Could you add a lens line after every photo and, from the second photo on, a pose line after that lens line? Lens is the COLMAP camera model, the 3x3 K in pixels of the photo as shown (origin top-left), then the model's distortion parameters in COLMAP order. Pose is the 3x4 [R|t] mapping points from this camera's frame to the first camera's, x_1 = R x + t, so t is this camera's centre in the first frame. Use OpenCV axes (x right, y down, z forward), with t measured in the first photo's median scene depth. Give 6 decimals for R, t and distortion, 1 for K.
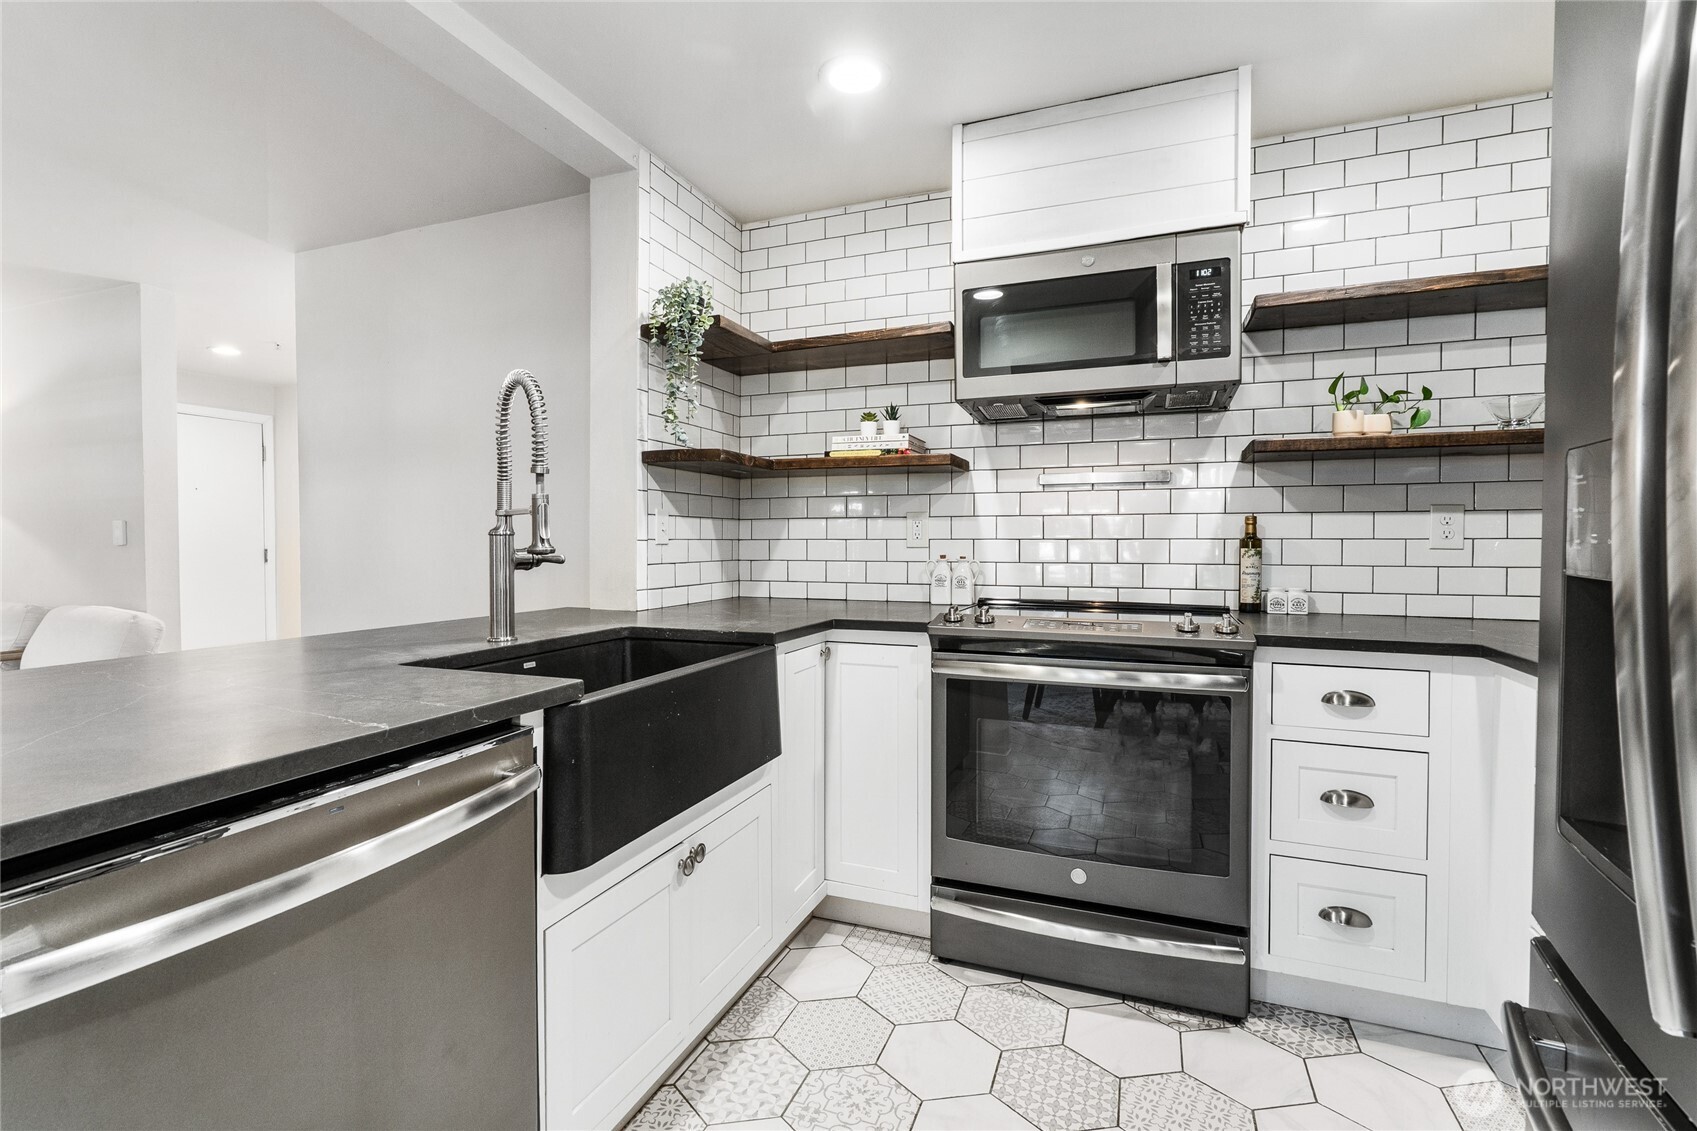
lens RADIAL K [[782.8, 0, 848.5], [0, 782.8, 565.5], [0, 0, 1]] dist [-0.002981, 0.000151]
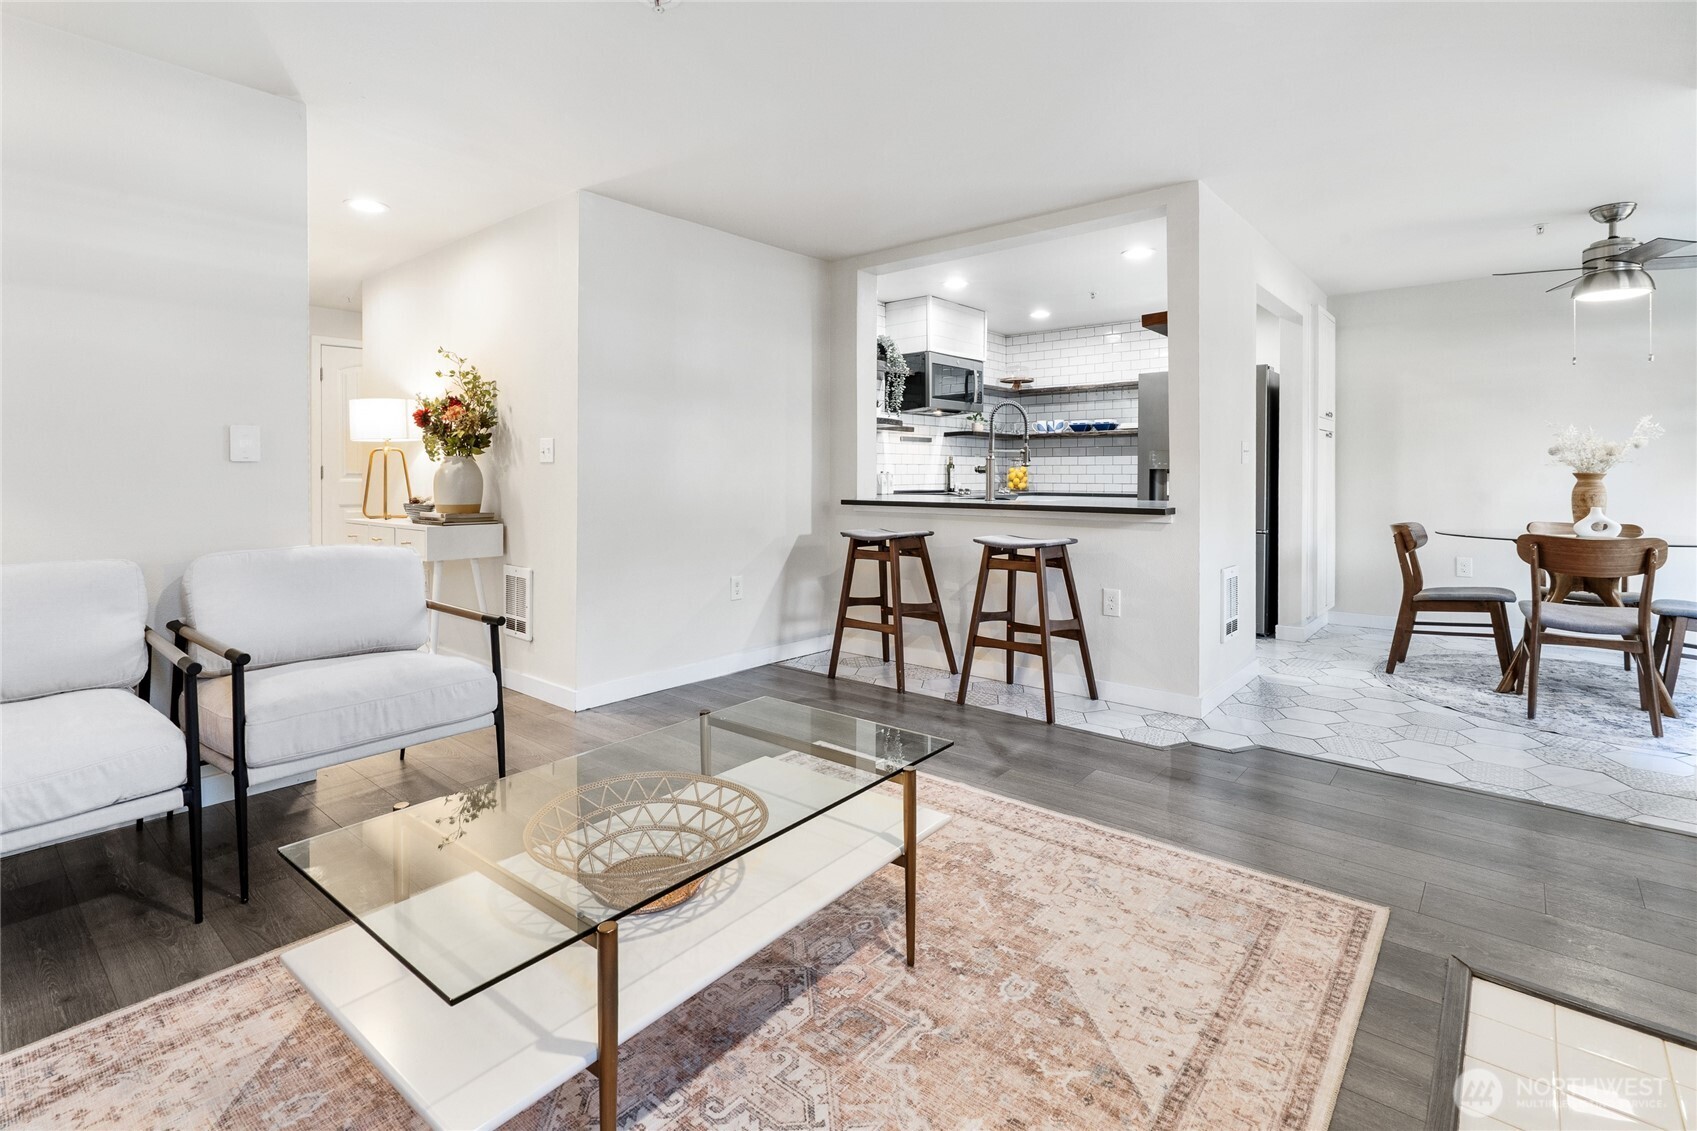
lens RADIAL K [[801.9, 0, 846.0], [0, 801.9, 472.8], [0, 0, 1]] dist [-0.003438, -0.000169]
pose [[0.316422, 0.000392, 0.948619, -2.263314], [0.031134, 0.999457, -0.010798, 0.012206], [-0.948108, 0.032951, 0.316238, 0.462106]]
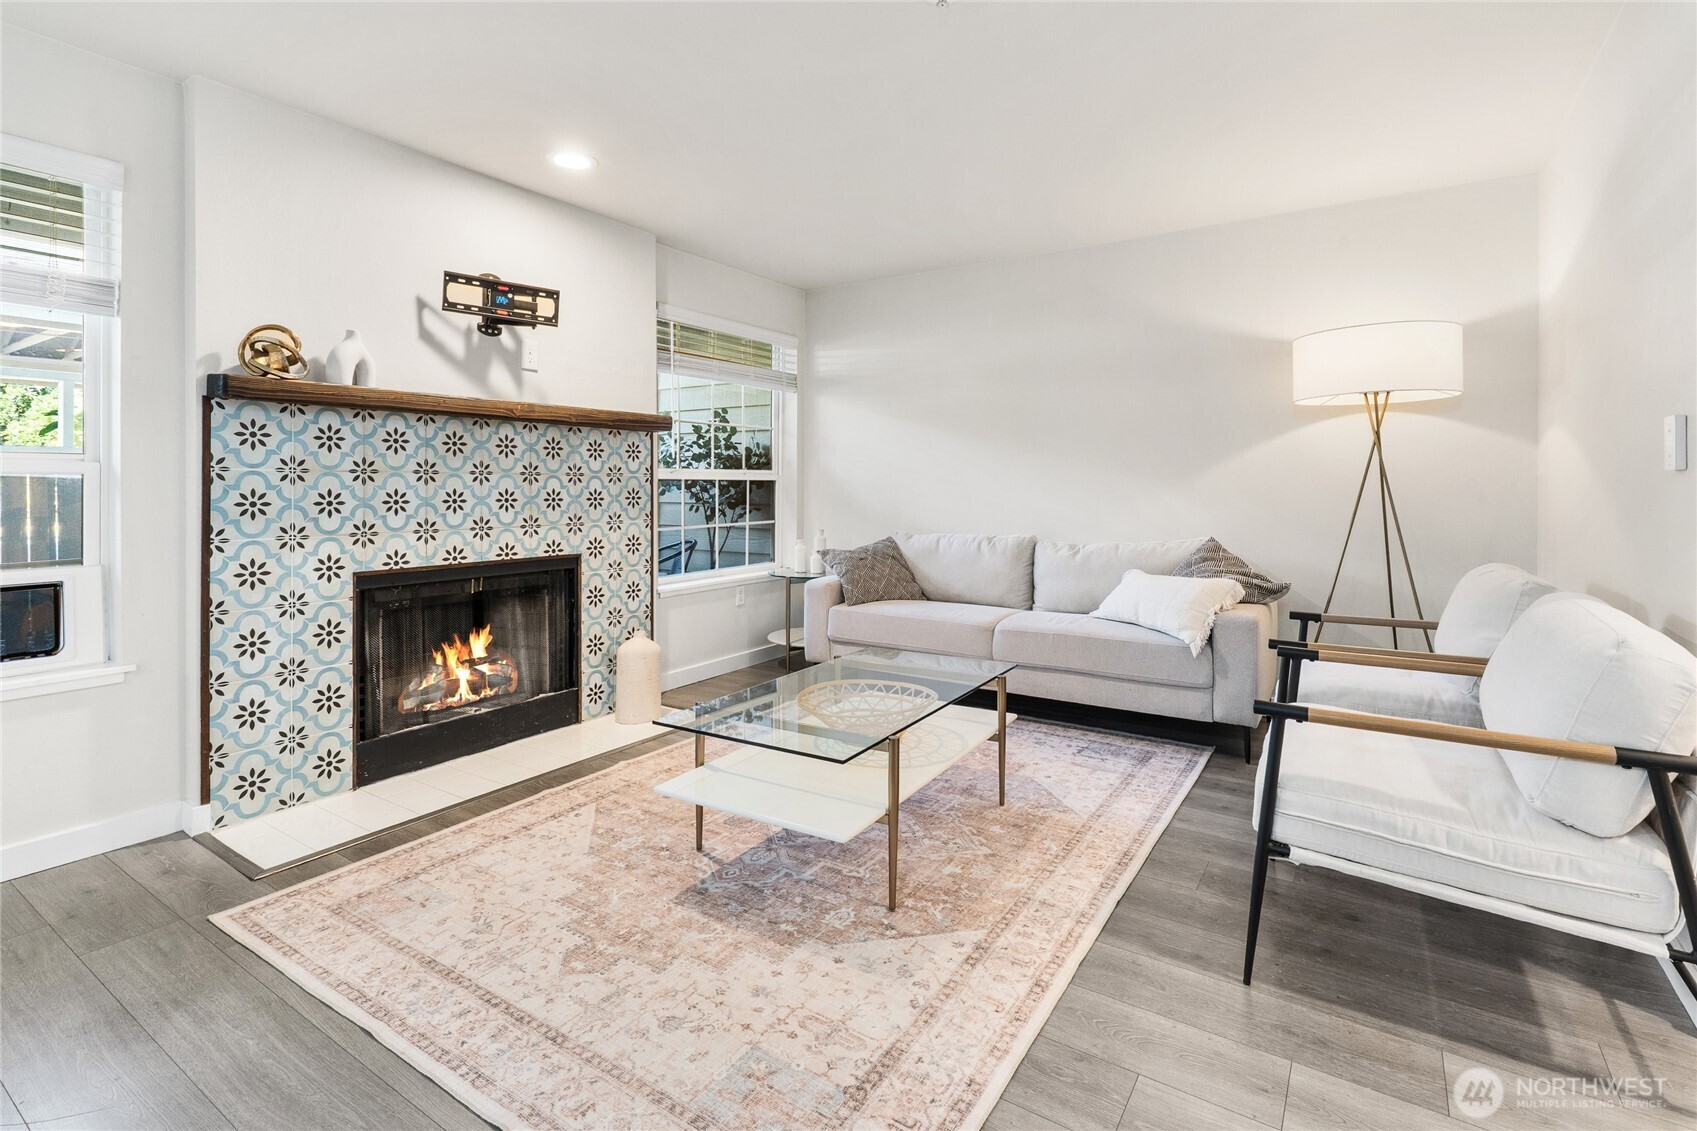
lens RADIAL K [[802.5, 0, 836.4], [0, 802.5, 483.1], [0, 0, 1]] dist [-0.002959, 0.000647]
pose [[-0.218054, -0.002285, -0.975934, -0.614695], [-0.031036, 0.999508, 0.004595, -0.008500], [0.975443, 0.031291, -0.218017, 1.021152]]
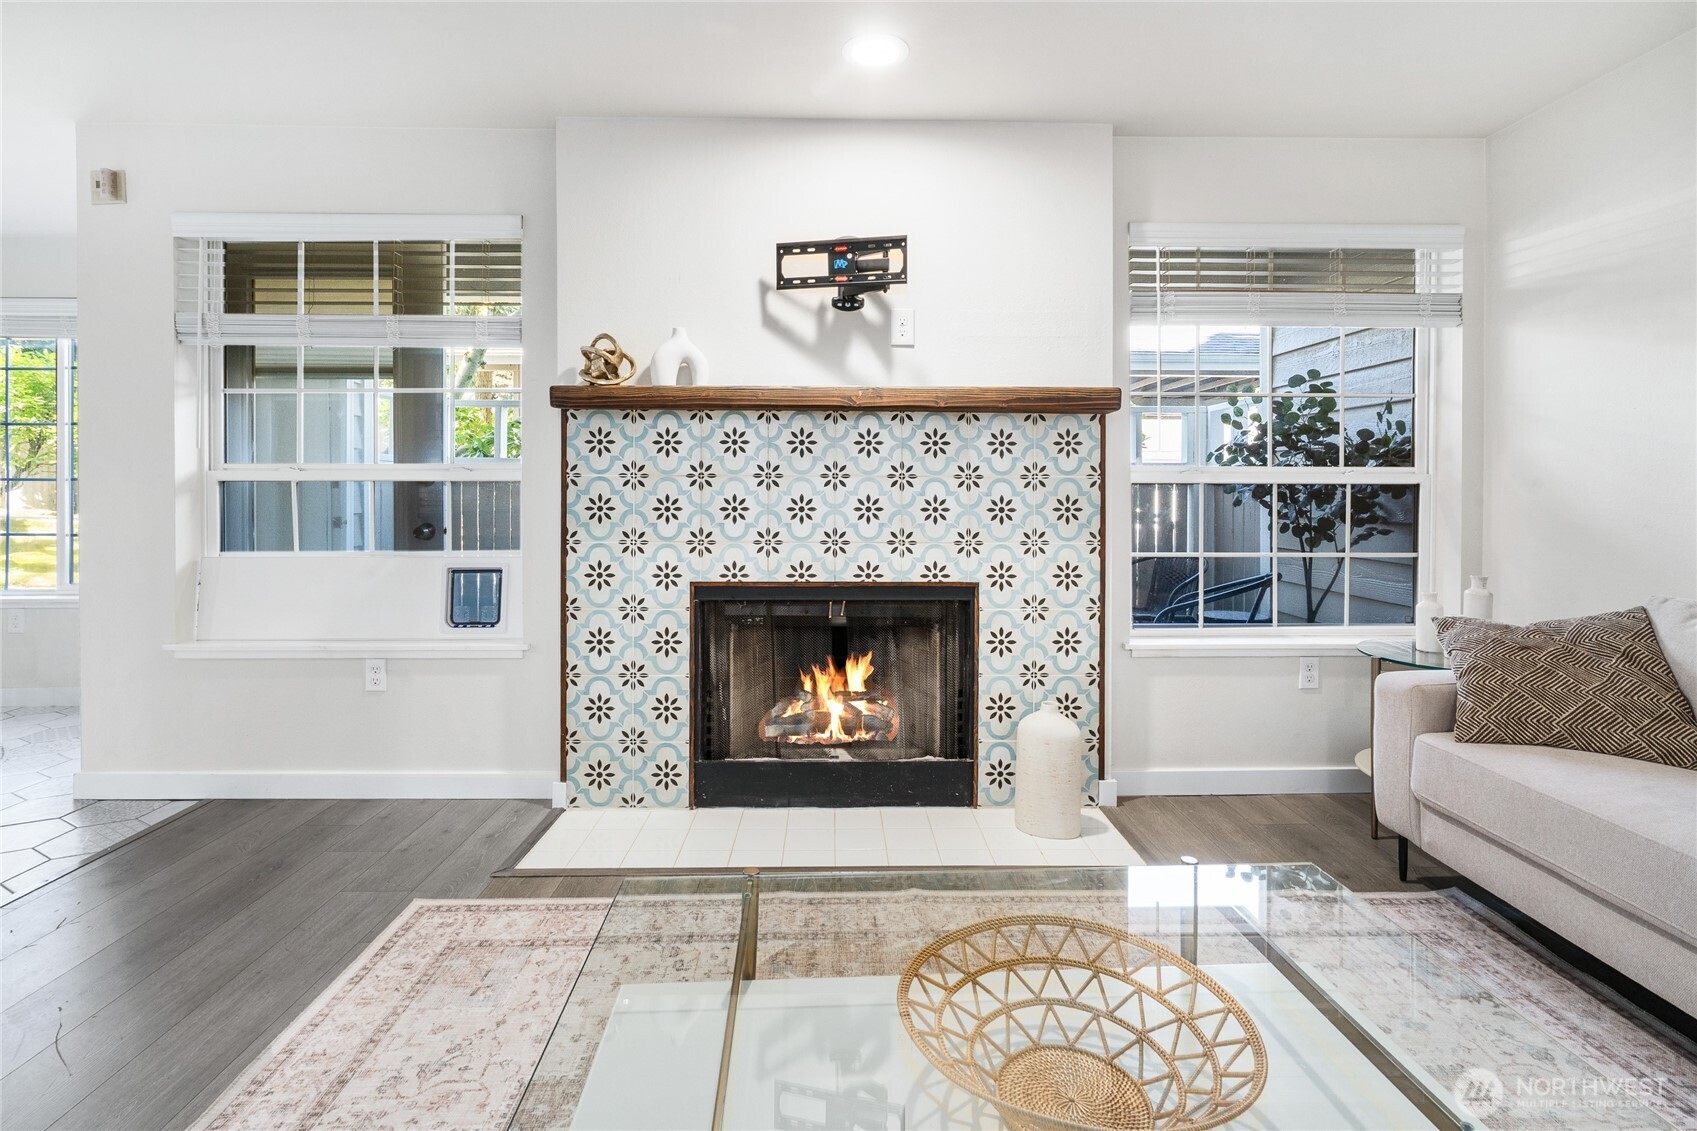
lens RADIAL K [[792.3, 0, 844.7], [0, 792.3, 491.0], [0, 0, 1]] dist [-0.006664, 0.001577]
pose [[-0.923455, -0.000090, -0.383706, -1.400500], [-0.014140, 0.999329, 0.033795, -0.017993], [0.383445, 0.036634, -0.922837, 1.184040]]
